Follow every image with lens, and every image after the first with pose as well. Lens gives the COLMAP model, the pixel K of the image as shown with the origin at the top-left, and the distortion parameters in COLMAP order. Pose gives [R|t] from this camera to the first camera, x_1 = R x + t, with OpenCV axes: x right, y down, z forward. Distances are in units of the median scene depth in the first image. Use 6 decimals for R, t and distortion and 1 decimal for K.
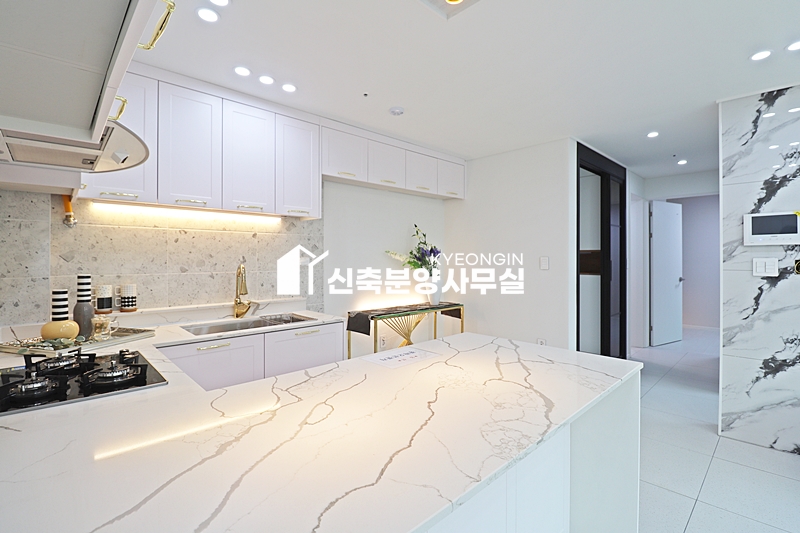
lens RADIAL K [[368.9, 0, 396.1], [0, 368.9, 256.6], [0, 0, 1]] dist [-0.007122, -0.009029]
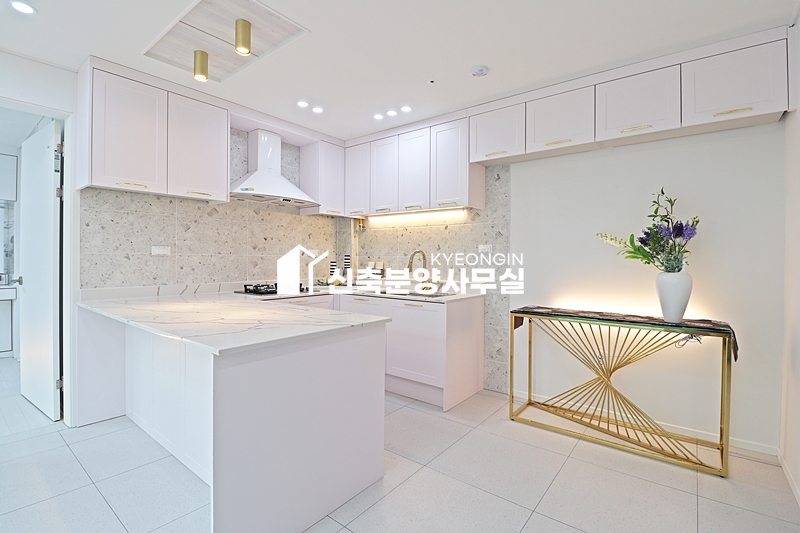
lens RADIAL K [[368.9, 0, 400.4], [0, 368.9, 262.8], [0, 0, 1]] dist [-0.007122, -0.009029]
pose [[0.163528, 0.013574, -0.986445, 1.039887], [-0.004739, 0.999905, 0.012974, 0.057626], [0.986527, 0.002553, 0.163577, 0.838127]]
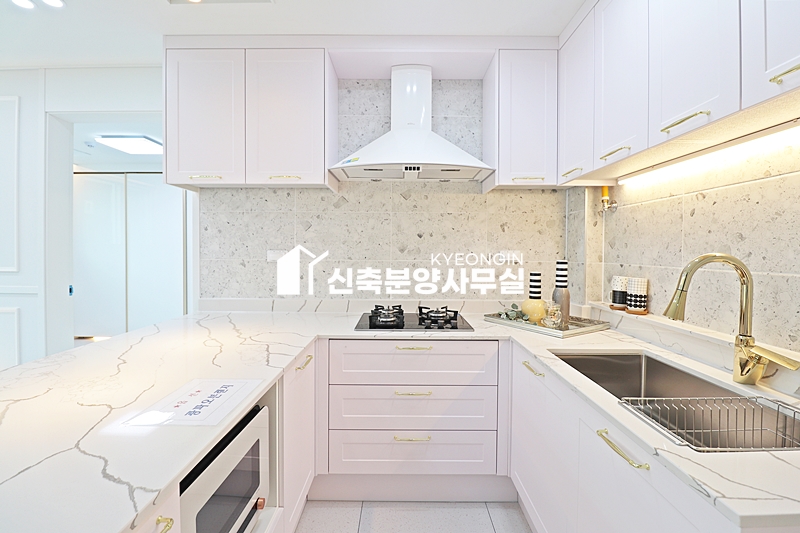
lens RADIAL K [[368.9, 0, 399.3], [0, 368.9, 258.5], [0, 0, 1]] dist [-0.007122, -0.009029]
pose [[-0.674354, 0.012053, -0.738310, 0.173212], [-0.002826, 0.999817, 0.018903, 0.022502], [0.738403, 0.014834, -0.674196, 1.186280]]
